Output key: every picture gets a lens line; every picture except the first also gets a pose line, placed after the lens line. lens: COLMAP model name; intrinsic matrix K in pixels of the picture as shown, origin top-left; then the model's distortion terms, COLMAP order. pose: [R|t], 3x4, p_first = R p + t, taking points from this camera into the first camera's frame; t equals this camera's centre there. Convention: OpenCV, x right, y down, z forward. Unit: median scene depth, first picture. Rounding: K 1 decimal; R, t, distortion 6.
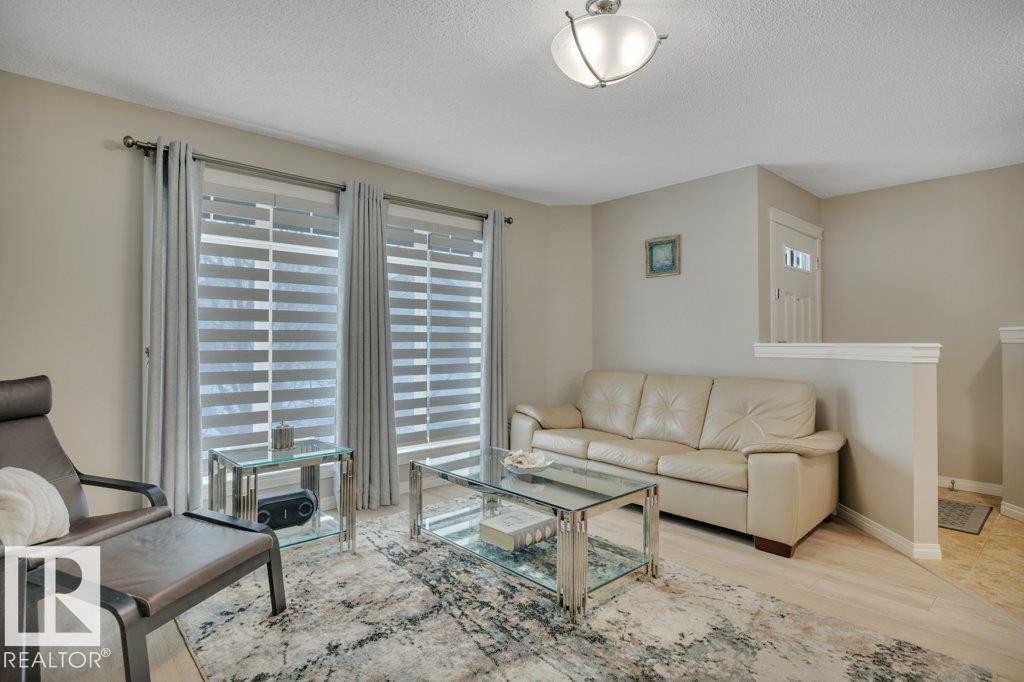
lens RADIAL K [[525.8, 0, 513.5], [0, 525.8, 341.2], [0, 0, 1]] dist [0.001324, -0.000650]
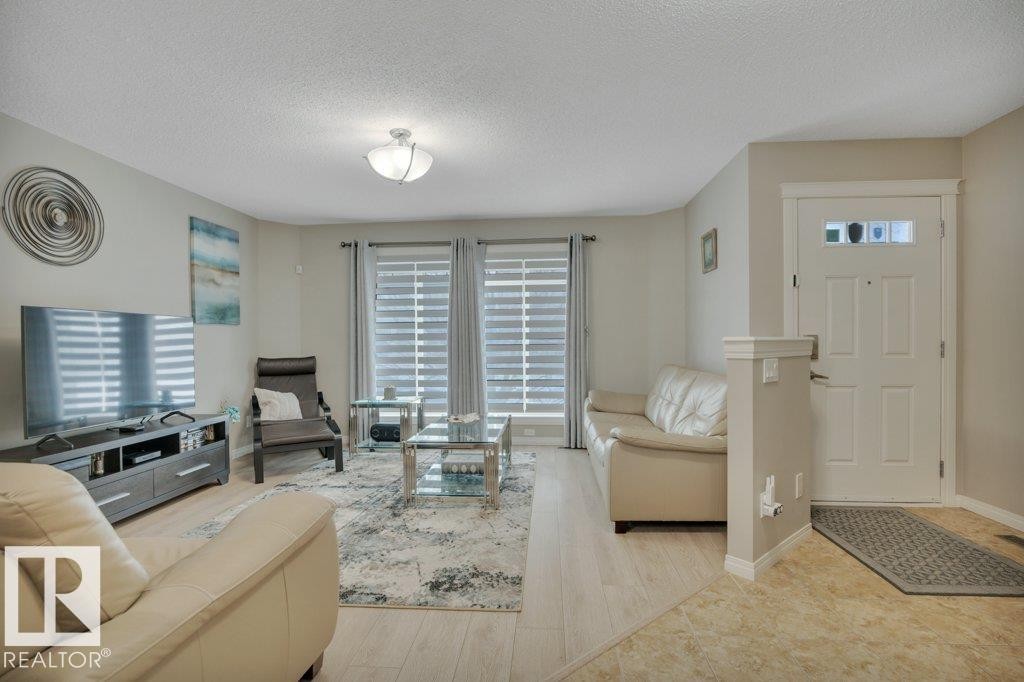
lens RADIAL K [[495.1, 0, 515.6], [0, 495.1, 341.9], [0, 0, 1]] dist [-0.000728, -0.000043]
pose [[0.681639, -0.006259, -0.731662, 1.496369], [0.011766, 0.999928, 0.002408, 0.008264], [0.731594, -0.010250, 0.681663, 0.188144]]
